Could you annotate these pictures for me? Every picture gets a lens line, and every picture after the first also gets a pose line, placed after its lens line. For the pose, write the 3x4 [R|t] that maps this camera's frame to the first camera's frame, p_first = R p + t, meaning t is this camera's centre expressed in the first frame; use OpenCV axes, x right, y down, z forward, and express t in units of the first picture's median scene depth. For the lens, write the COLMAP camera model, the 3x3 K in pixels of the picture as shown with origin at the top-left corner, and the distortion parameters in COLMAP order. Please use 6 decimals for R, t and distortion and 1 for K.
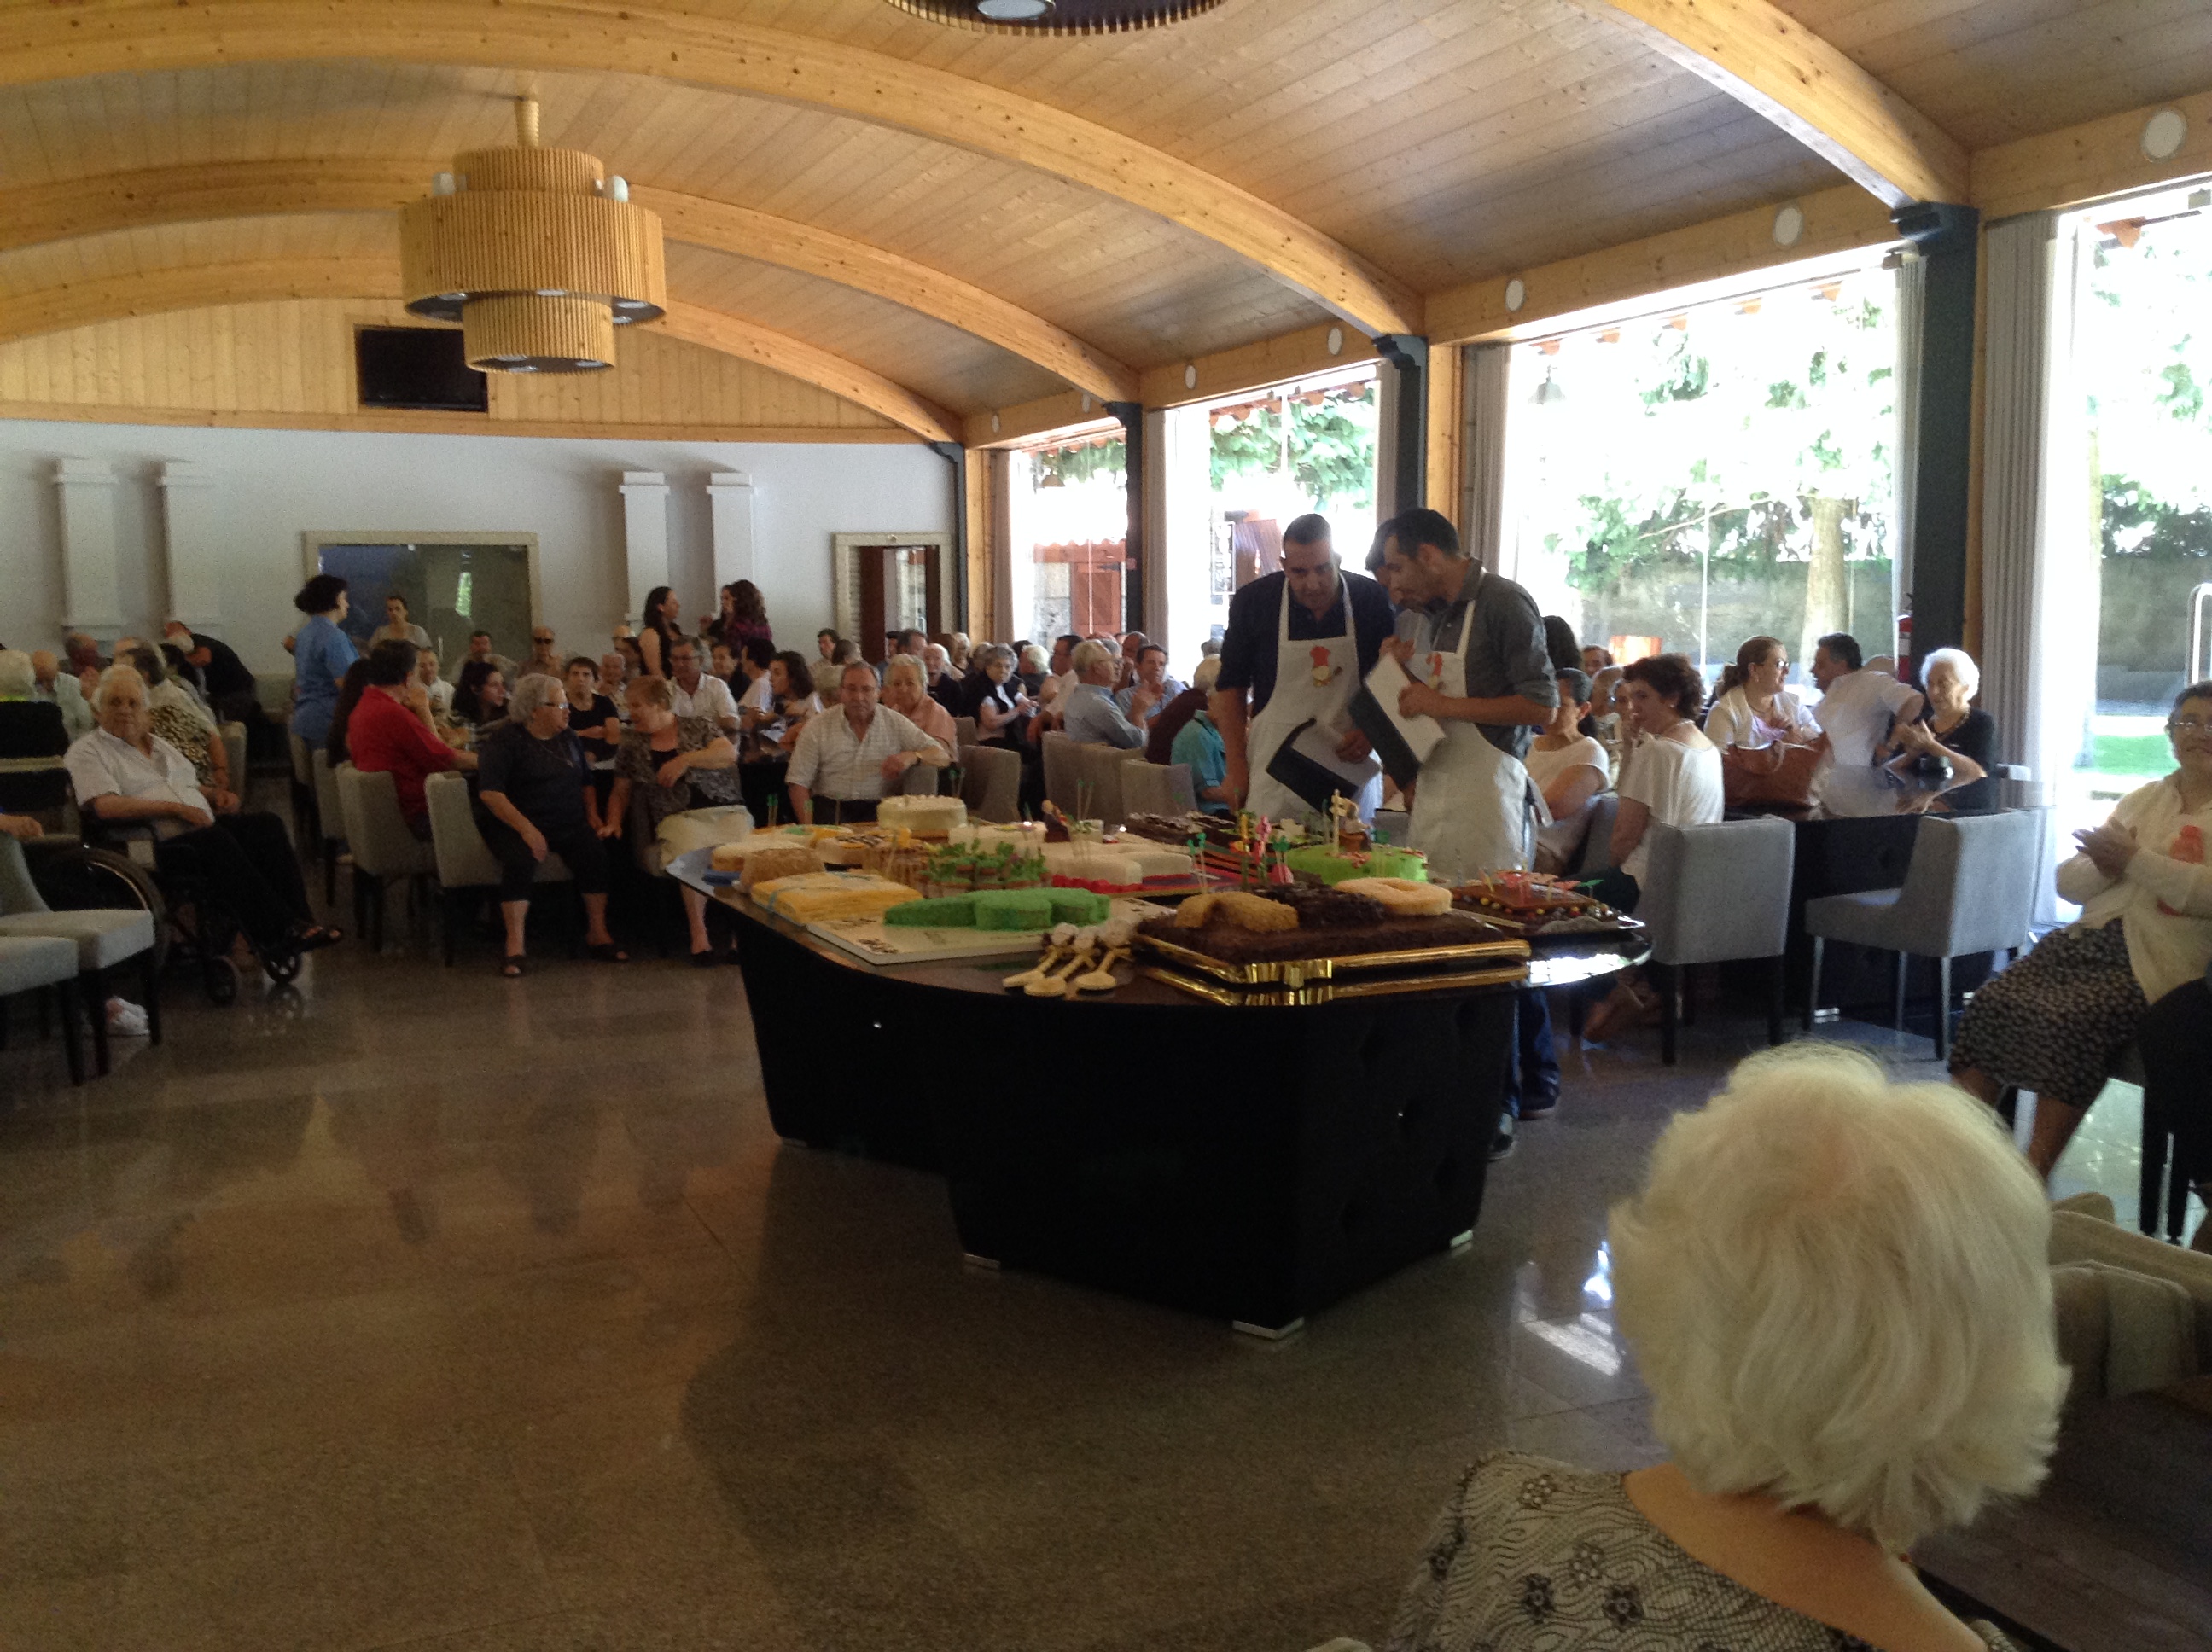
lens RADIAL K [[1988.2, 0, 1106.0], [0, 1988.2, 826.0], [0, 0, 1]] dist [0.183872, -0.453677]
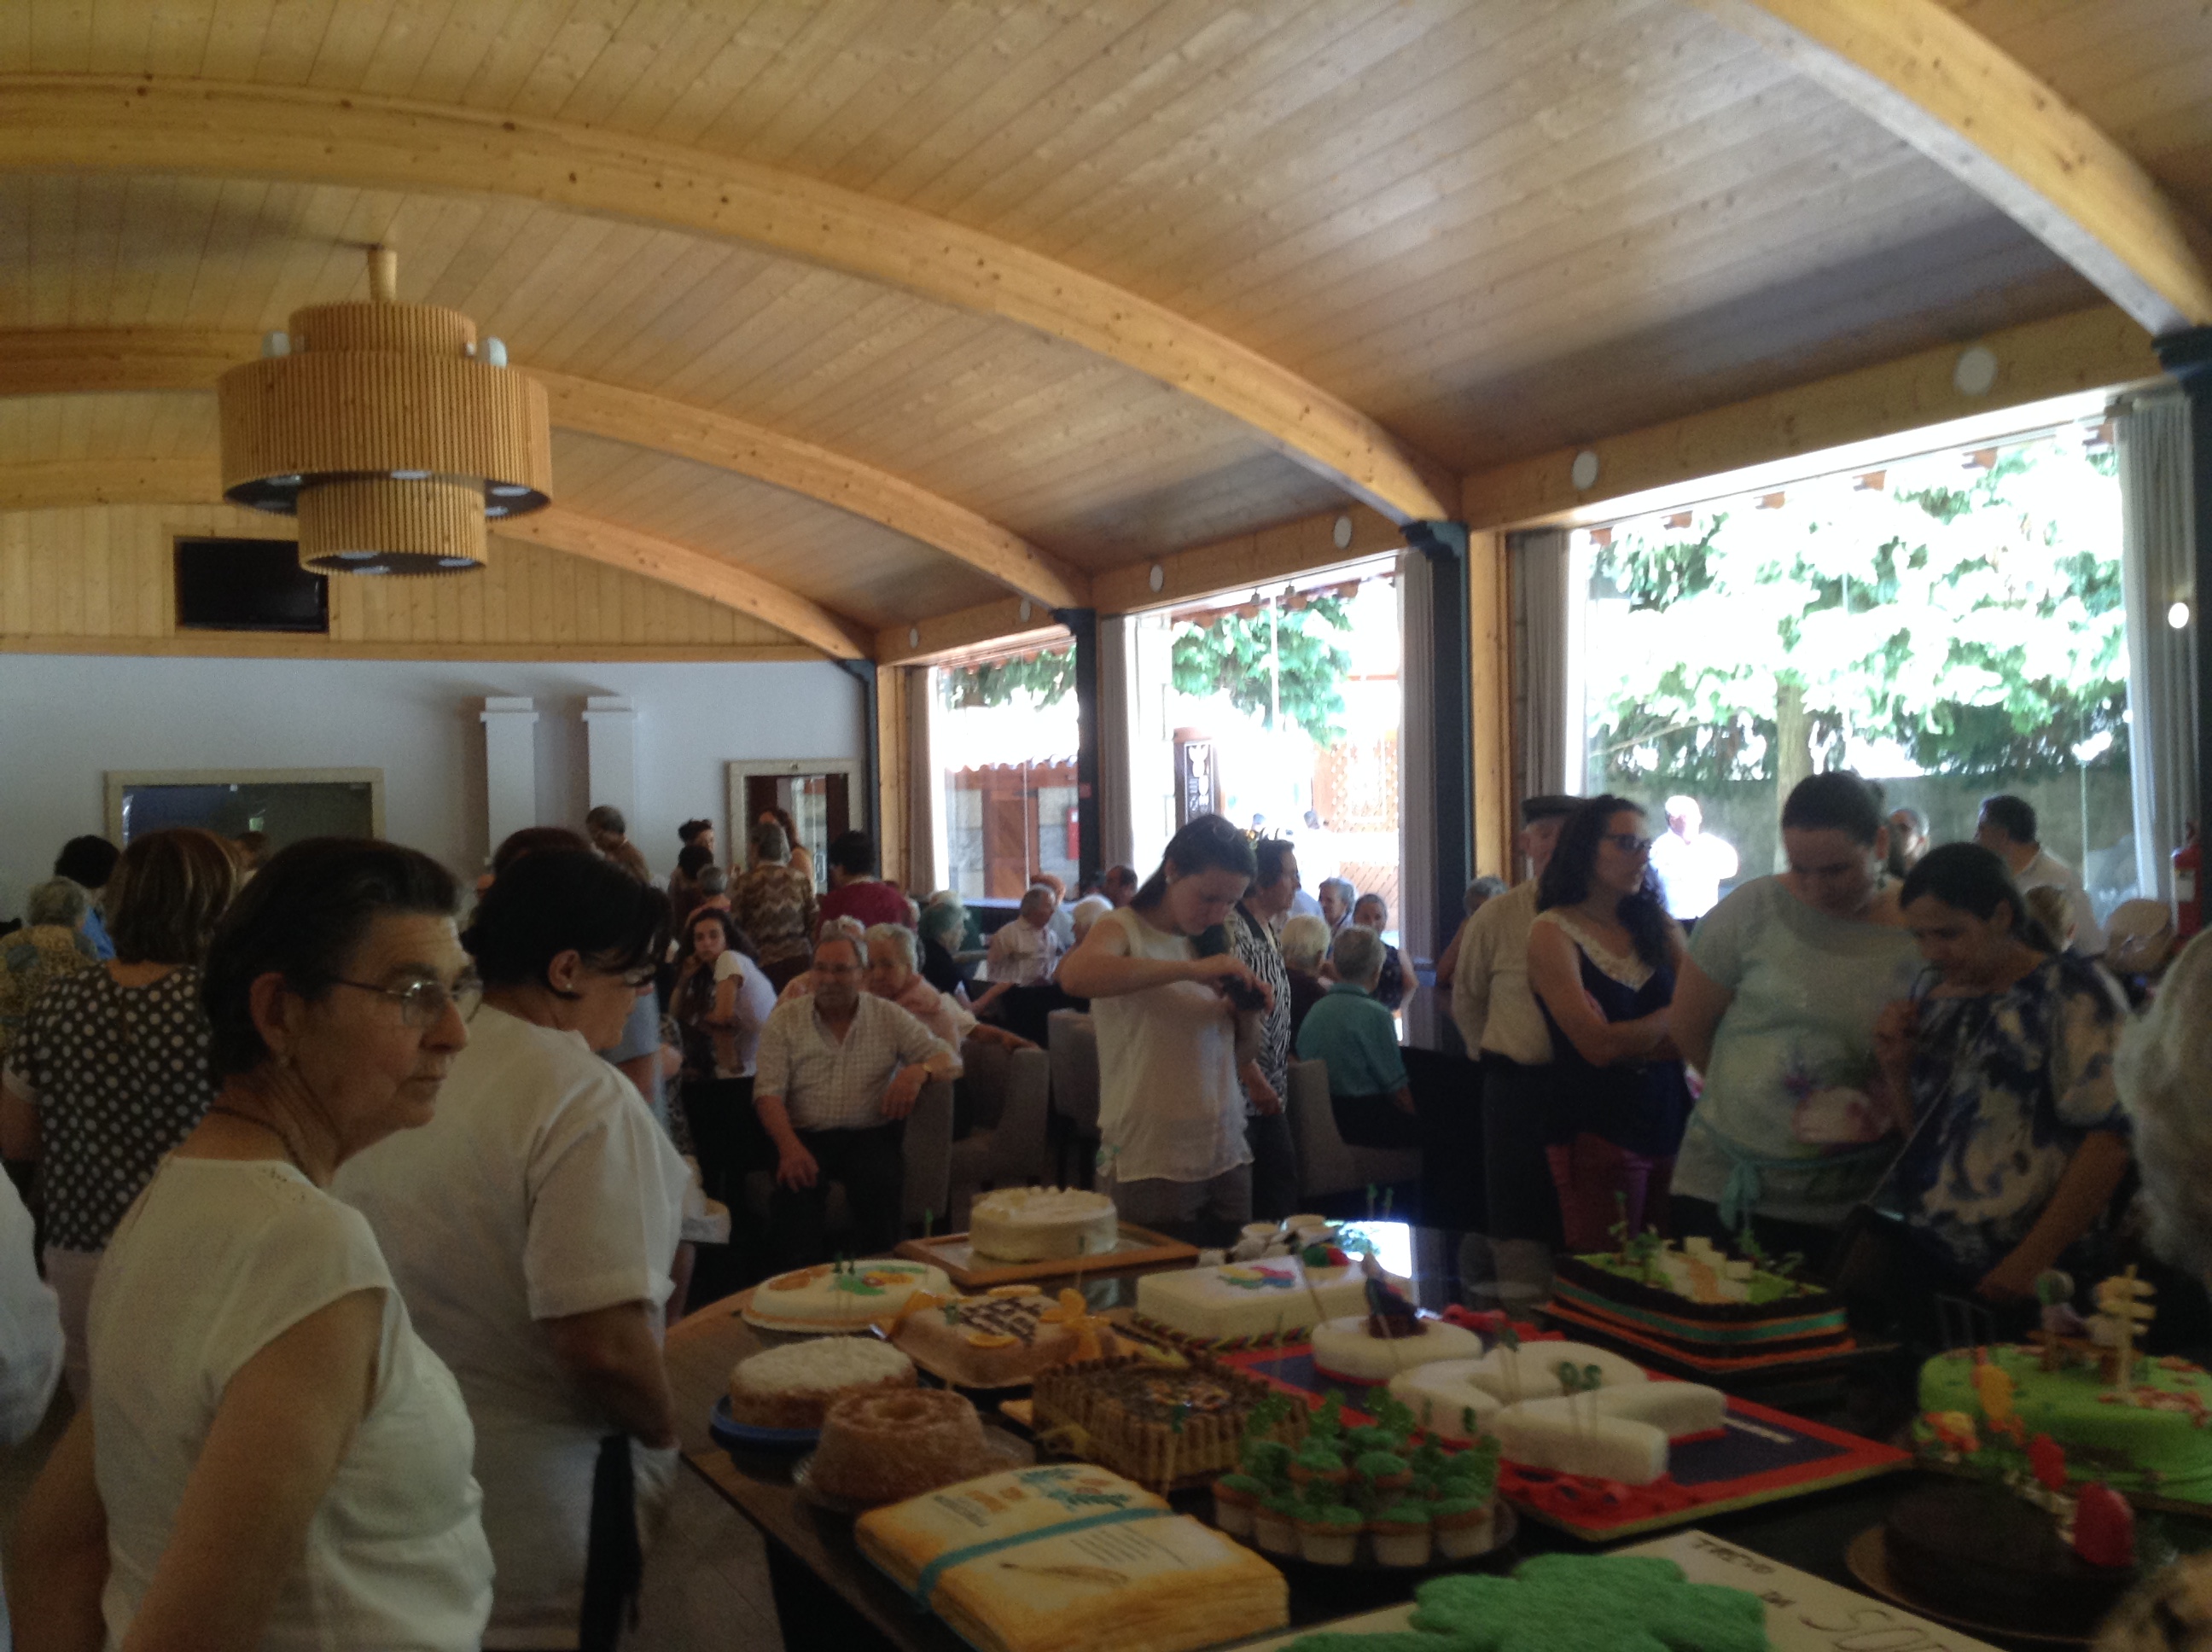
lens RADIAL K [[2046.3, 0, 1123.9], [0, 2046.3, 814.2], [0, 0, 1]] dist [0.141857, -0.311815]
pose [[0.997317, -0.016226, 0.071380, -0.040483], [0.024487, 0.992897, -0.116429, -0.019938], [-0.068984, 0.117865, 0.990631, 0.138595]]
